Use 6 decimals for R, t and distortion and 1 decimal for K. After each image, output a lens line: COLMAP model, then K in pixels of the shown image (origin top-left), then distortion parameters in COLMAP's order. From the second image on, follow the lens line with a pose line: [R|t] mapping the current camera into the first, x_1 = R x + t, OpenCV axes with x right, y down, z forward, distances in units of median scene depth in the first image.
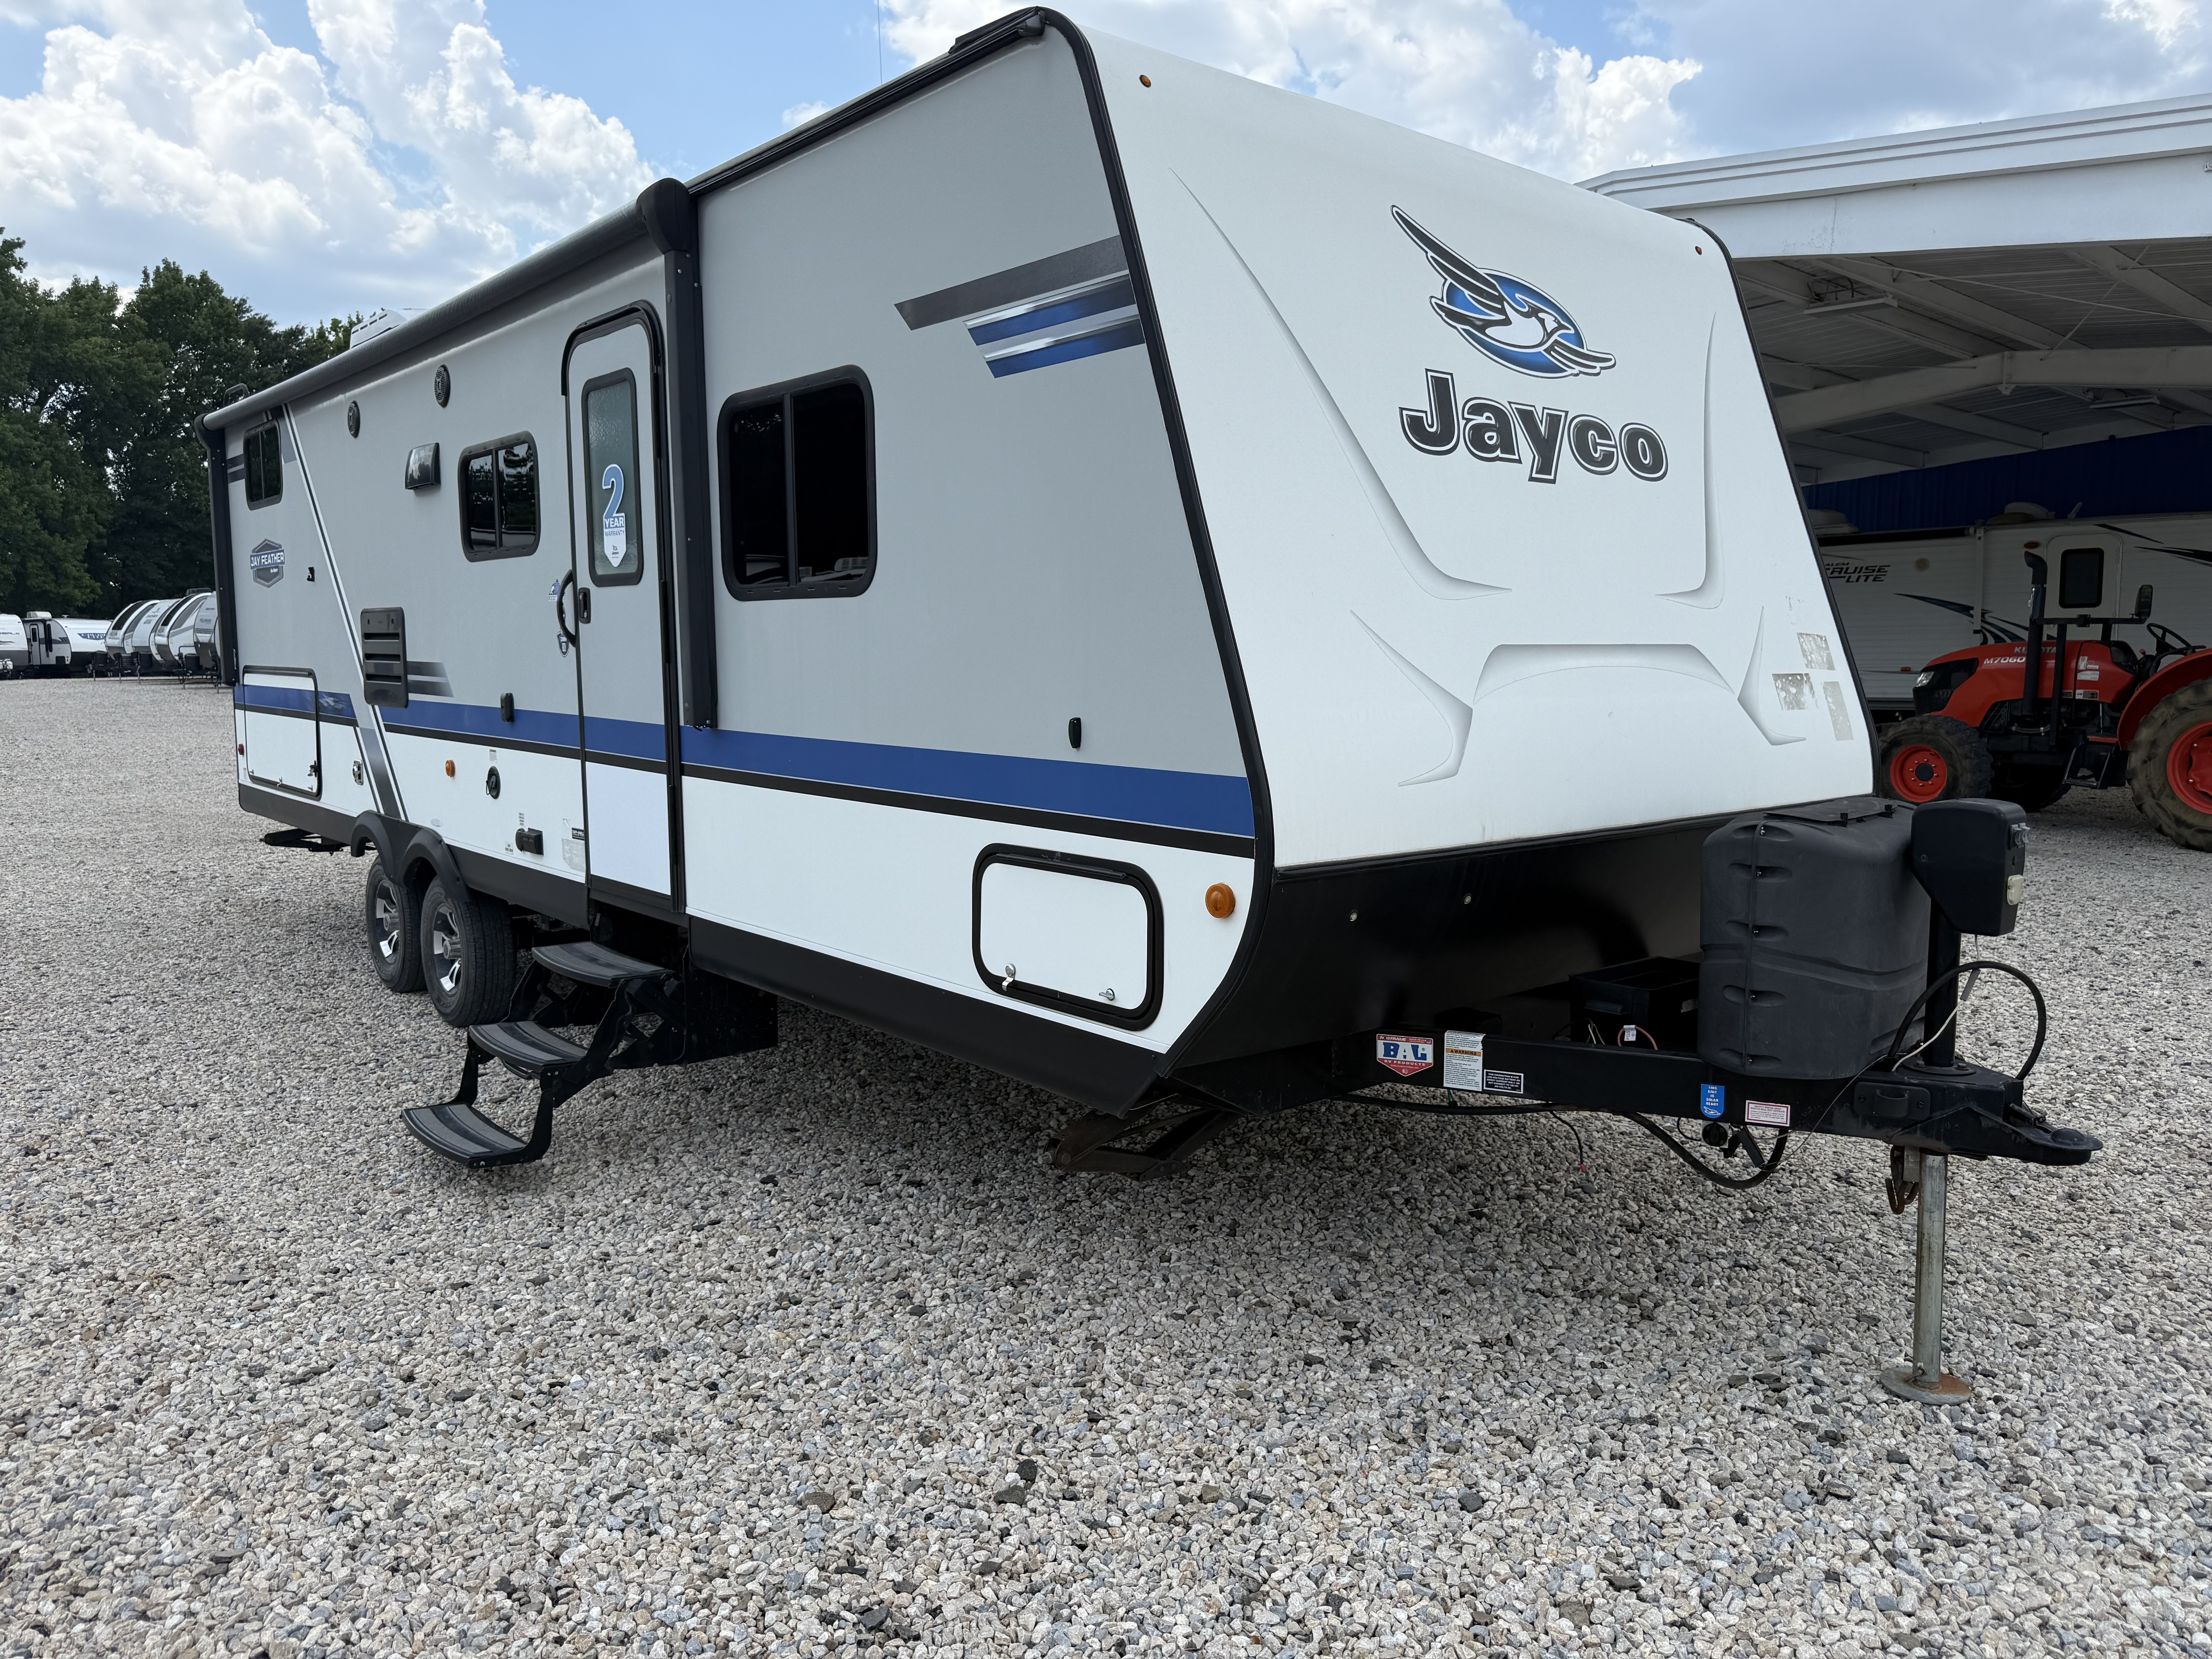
lens RADIAL K [[1569.8, 0, 1087.5], [0, 1569.8, 821.0], [0, 0, 1]] dist [0.029725, -0.024299]
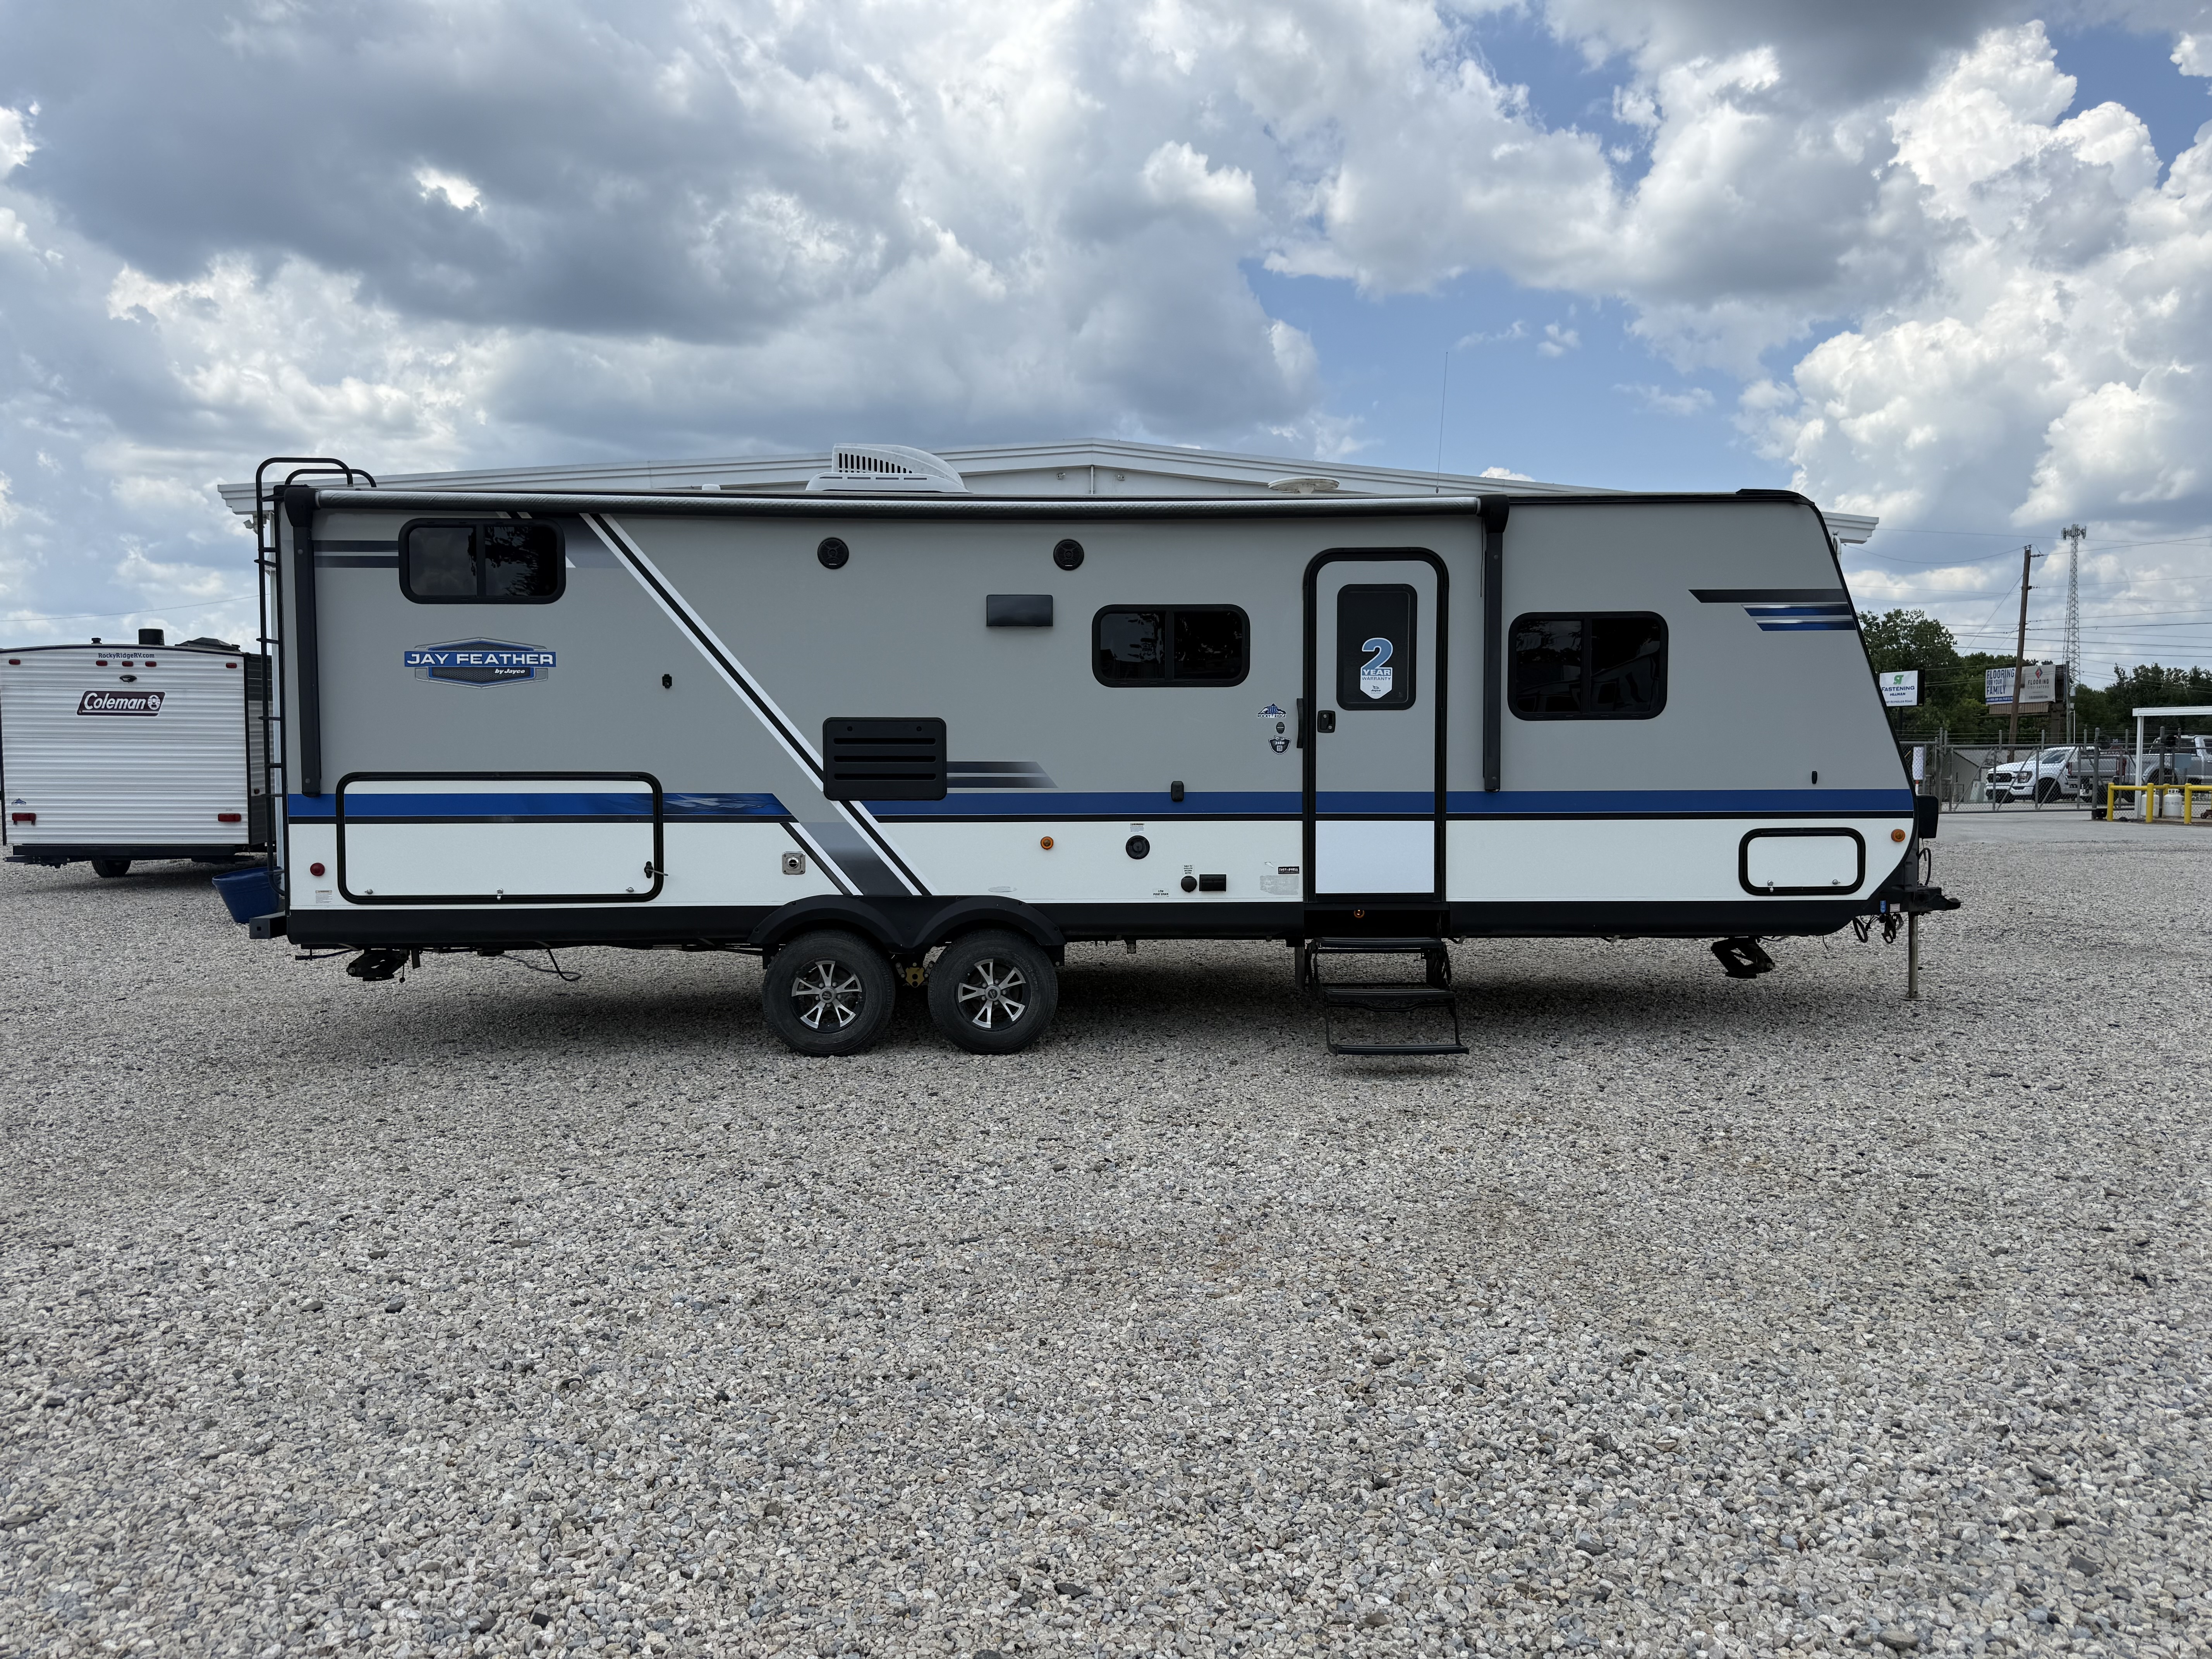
lens RADIAL K [[1569.8, 0, 1124.7], [0, 1569.8, 829.7], [0, 0, 1]] dist [0.029725, -0.024299]
pose [[0.632645, -0.034473, 0.773674, -1.700479], [0.090797, 0.995421, -0.029893, 0.000140], [-0.769101, 0.089159, 0.632878, 0.175555]]
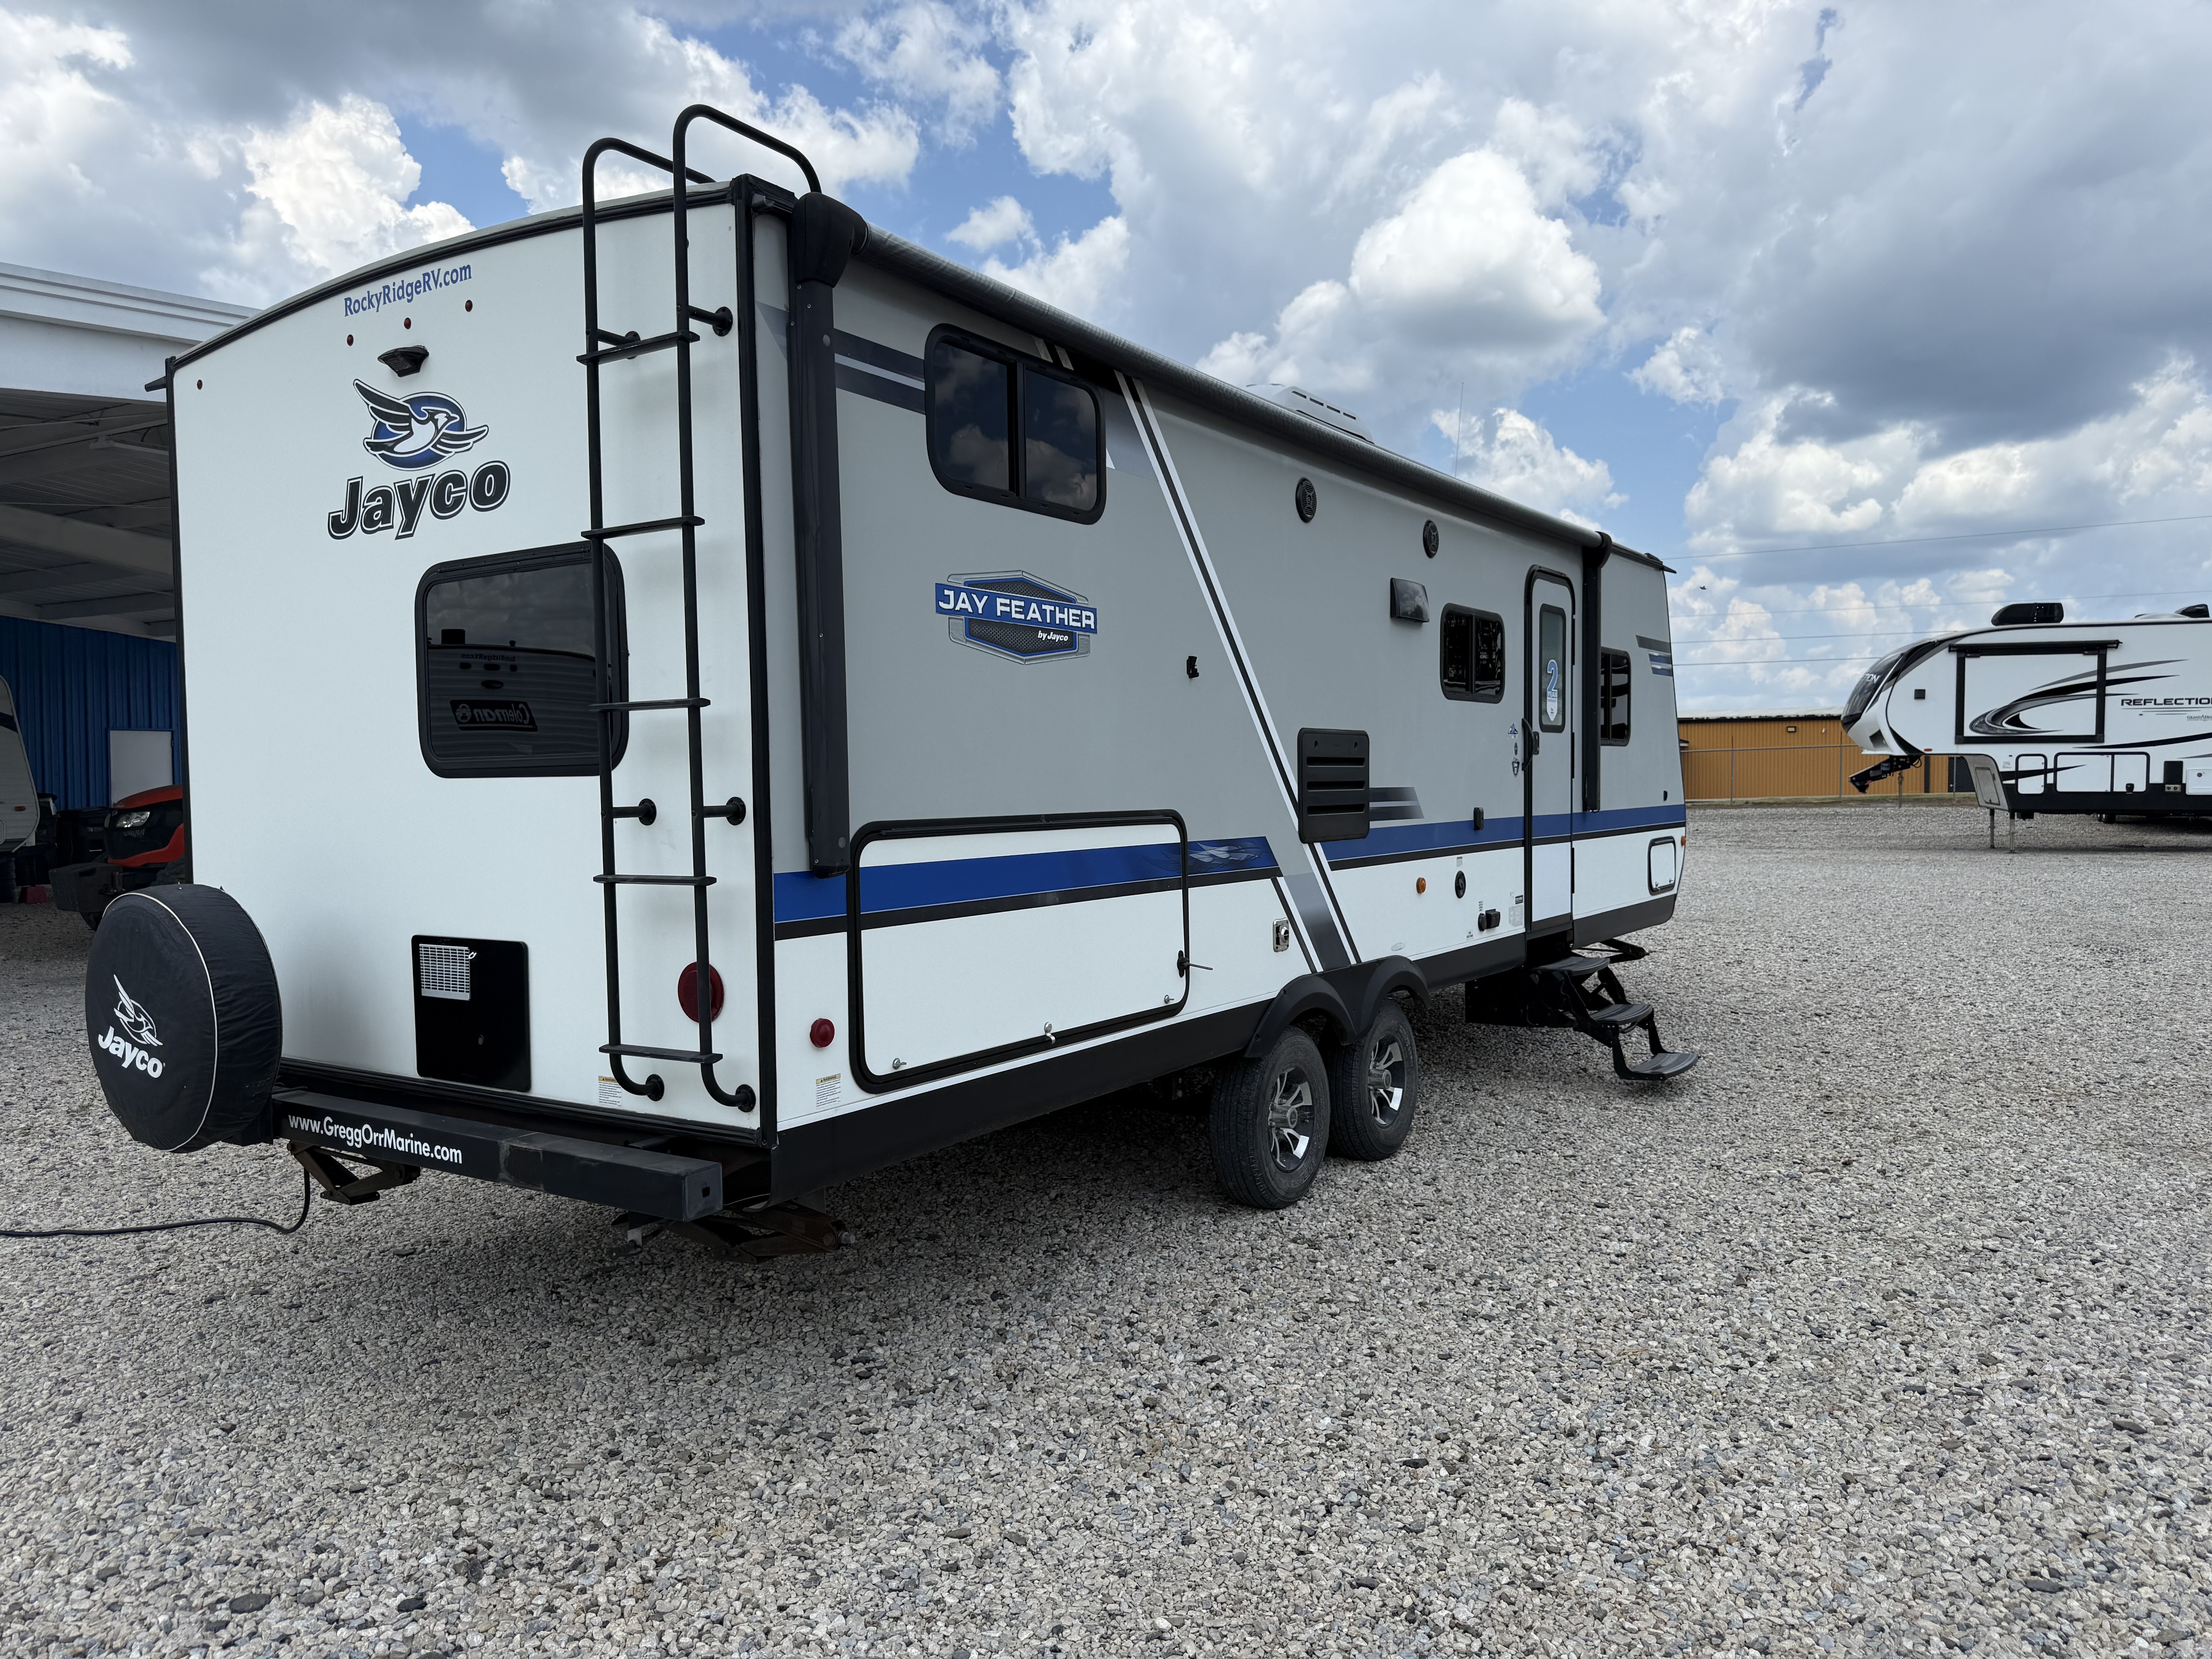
lens RADIAL K [[1569.8, 0, 1011.6], [0, 1569.8, 854.7], [0, 0, 1]] dist [0.029725, -0.024299]
pose [[-0.235583, -0.041233, 0.970979, -1.721771], [0.125057, 0.989507, 0.072362, -0.207839], [-0.963775, 0.138475, -0.227954, 1.892081]]
